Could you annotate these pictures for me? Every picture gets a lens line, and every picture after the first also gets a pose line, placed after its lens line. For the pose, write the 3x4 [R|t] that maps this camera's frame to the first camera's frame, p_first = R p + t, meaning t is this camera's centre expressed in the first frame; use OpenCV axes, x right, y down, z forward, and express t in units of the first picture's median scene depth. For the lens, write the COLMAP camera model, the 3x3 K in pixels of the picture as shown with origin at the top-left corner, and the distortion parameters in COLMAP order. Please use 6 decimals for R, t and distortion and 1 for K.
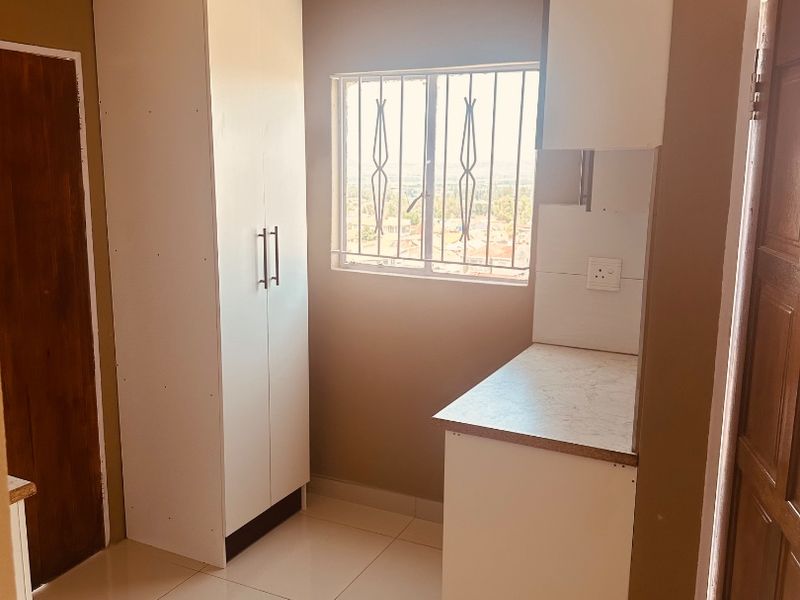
lens RADIAL K [[744.5, 0, 393.5], [0, 744.5, 303.0], [0, 0, 1]] dist [0.185839, -0.388492]
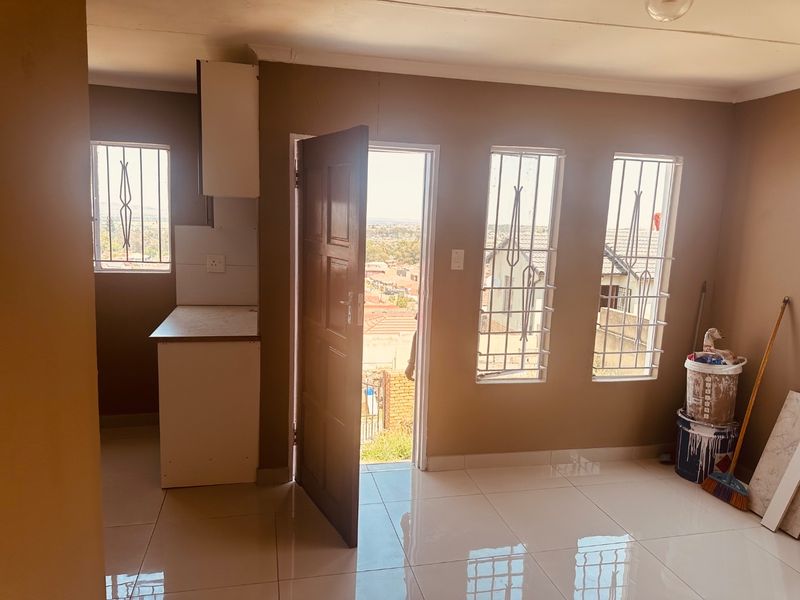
lens RADIAL K [[564.0, 0, 406.6], [0, 564.0, 303.8], [0, 0, 1]] dist [0.097845, -0.133546]
pose [[0.756948, -0.081837, 0.648330, -0.268036], [0.092554, 0.995552, 0.017605, 0.075306], [-0.646887, 0.046679, 0.761156, -0.346708]]
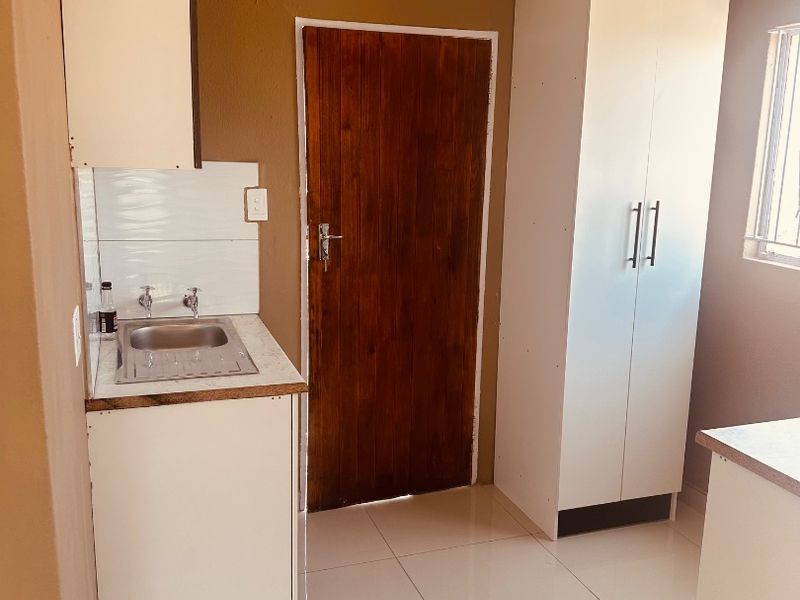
lens RADIAL K [[744.5, 0, 393.5], [0, 744.5, 303.0], [0, 0, 1]] dist [0.185839, -0.388492]
pose [[0.721008, 0.143946, -0.677811, 0.253440], [-0.136787, 0.988503, 0.064422, 0.004571], [0.679292, 0.046267, 0.732409, 0.111720]]
